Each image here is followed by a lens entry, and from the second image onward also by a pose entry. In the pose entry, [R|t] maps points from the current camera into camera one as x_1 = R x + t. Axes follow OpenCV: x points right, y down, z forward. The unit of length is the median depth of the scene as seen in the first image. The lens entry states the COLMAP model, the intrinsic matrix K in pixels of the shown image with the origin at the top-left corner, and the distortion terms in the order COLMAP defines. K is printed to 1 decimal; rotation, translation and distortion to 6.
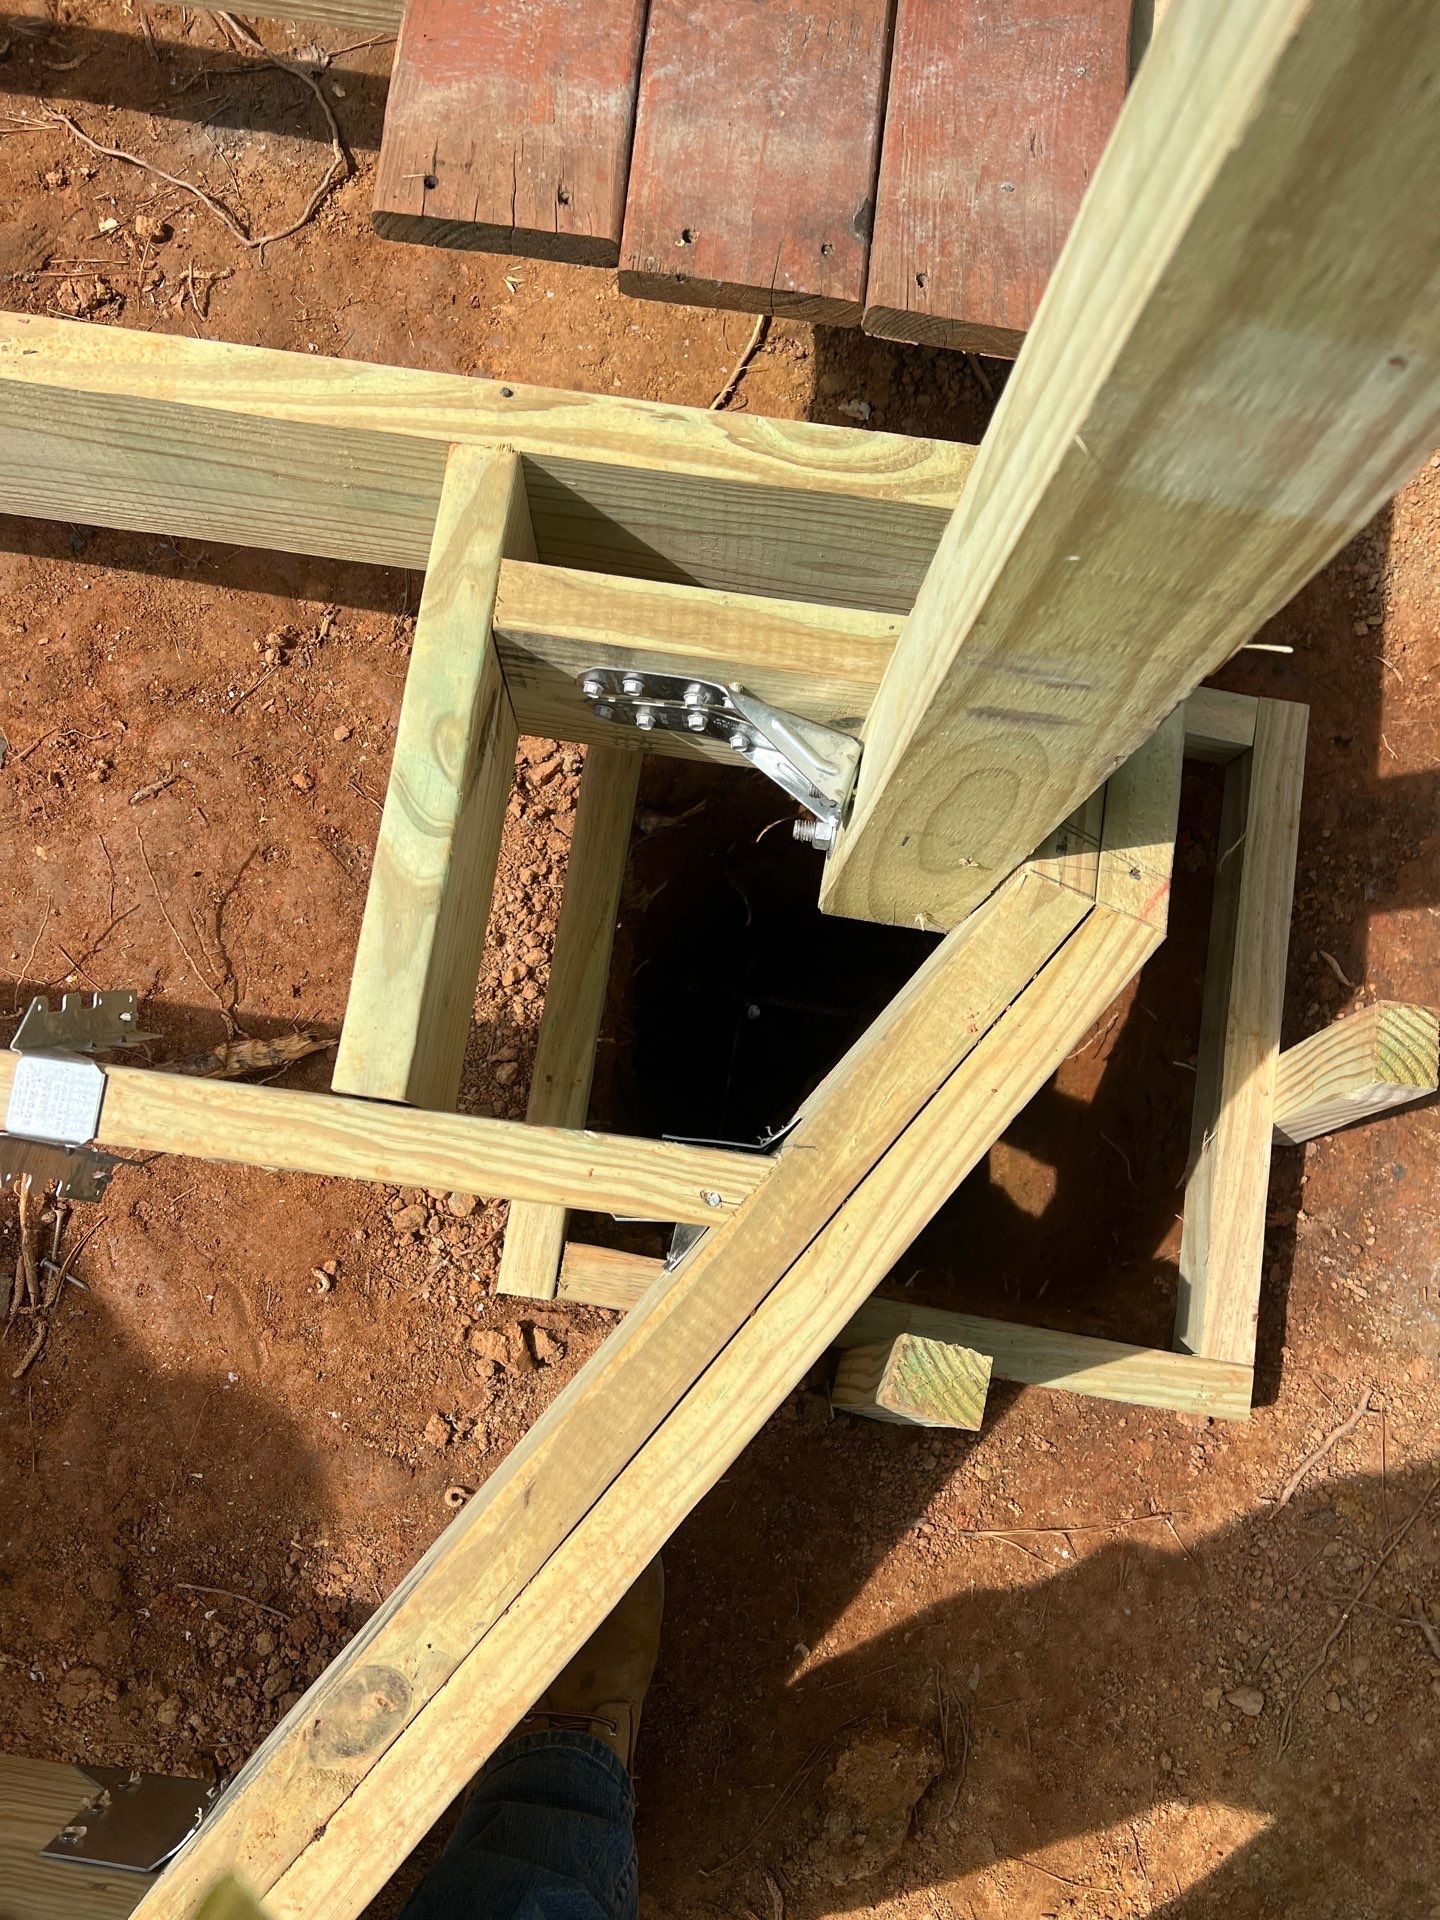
lens RADIAL K [[1378.8, 0, 742.4], [0, 1378.8, 892.0], [0, 0, 1]] dist [0.051098, -0.065552]
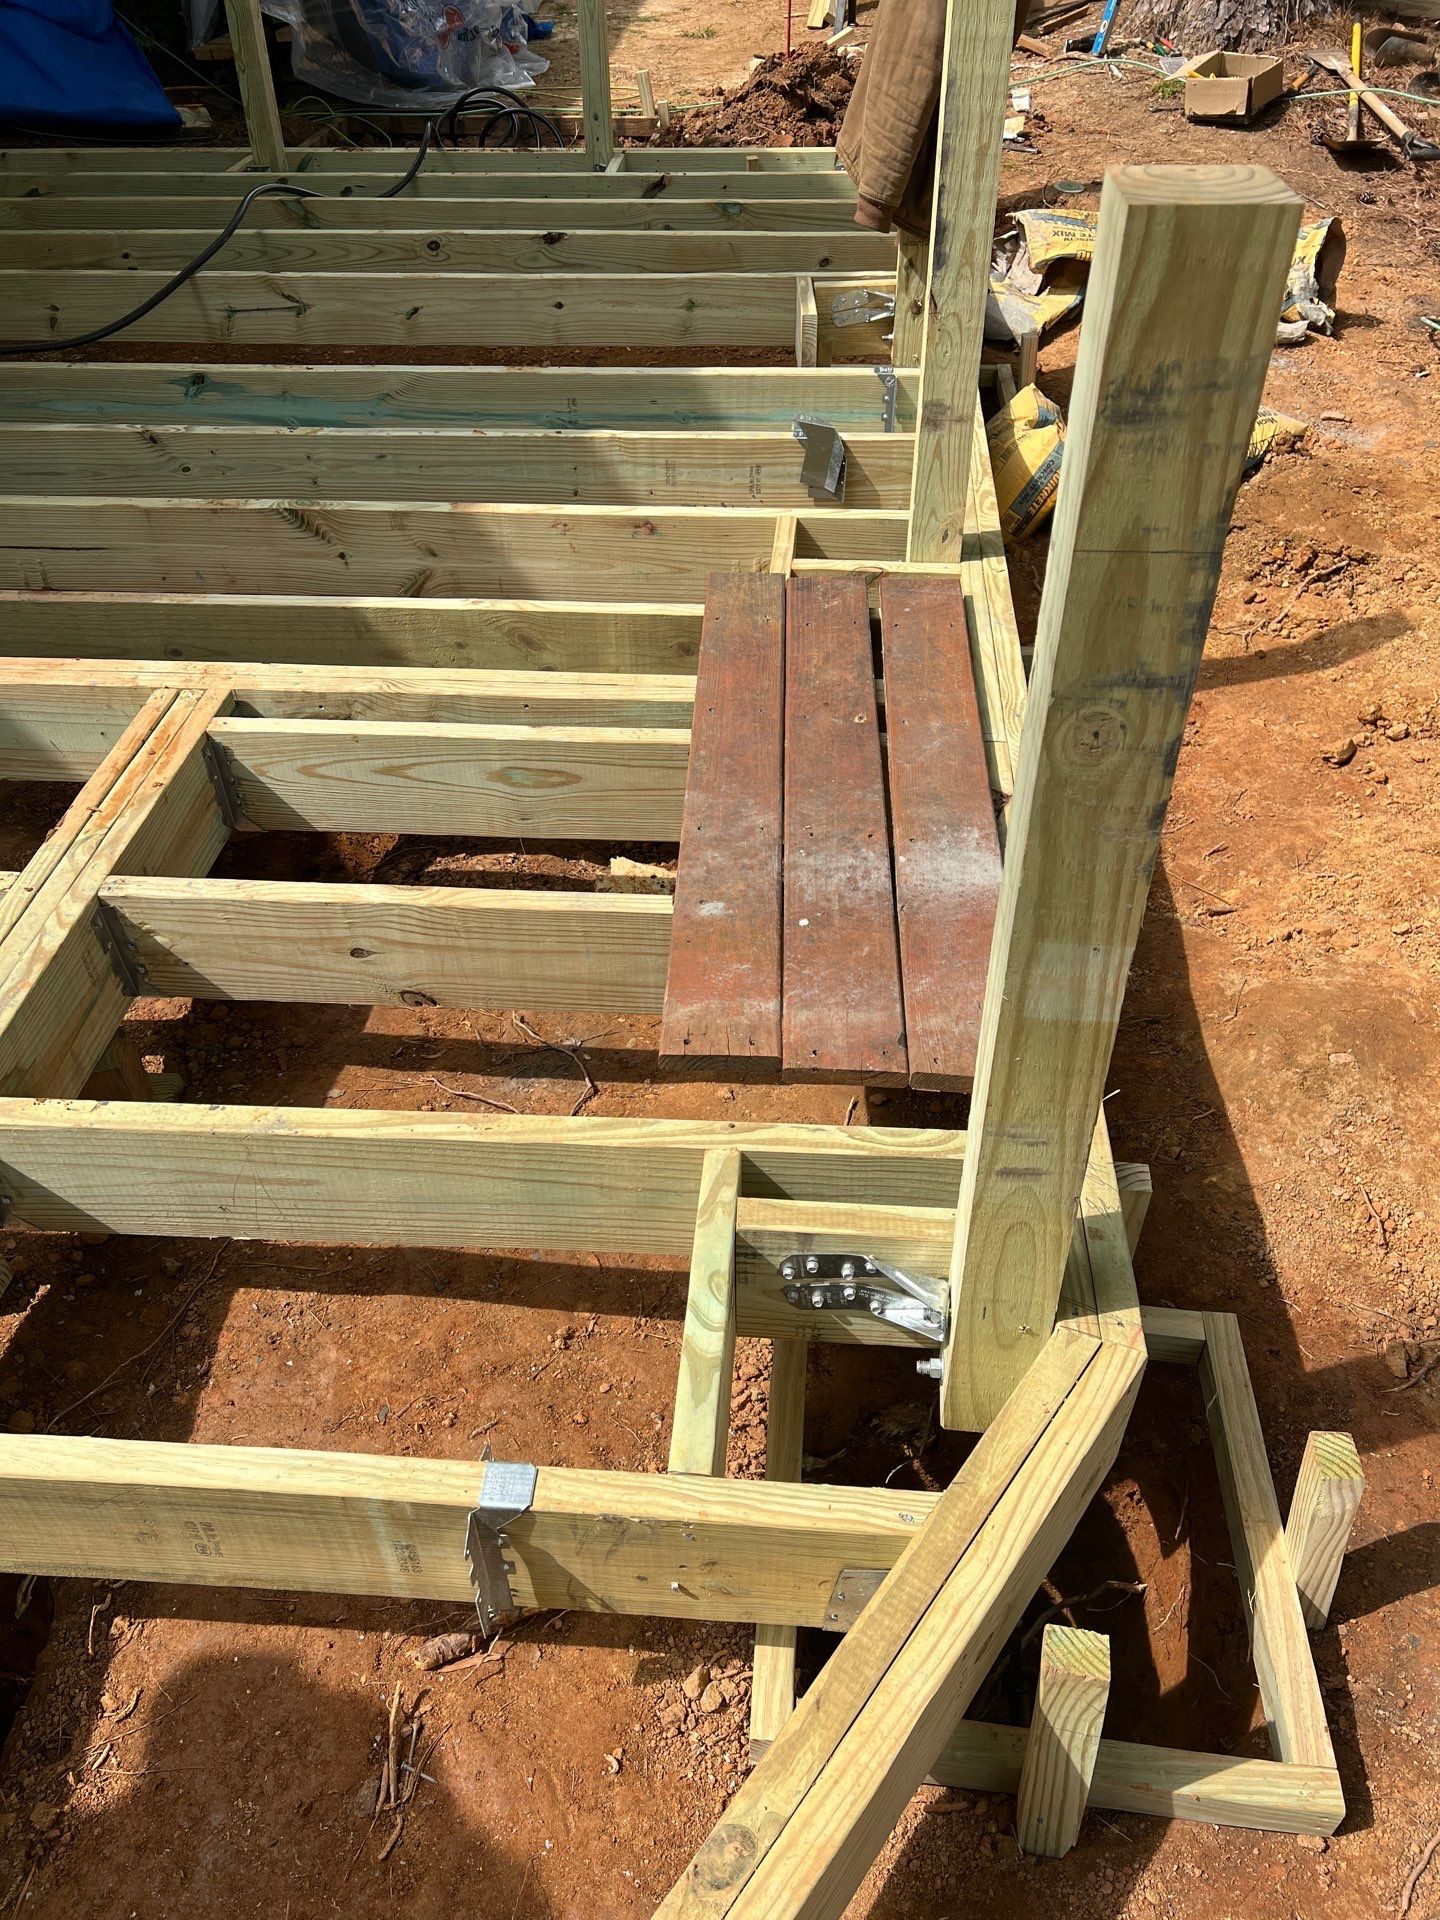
lens RADIAL K [[1378.8, 0, 742.4], [0, 1378.8, 892.0], [0, 0, 1]] dist [0.051098, -0.065552]
pose [[0.996134, -0.085820, 0.018741, -0.158350], [0.076045, 0.735694, -0.673032, 0.668330], [0.043973, 0.671855, 0.739376, -0.609640]]
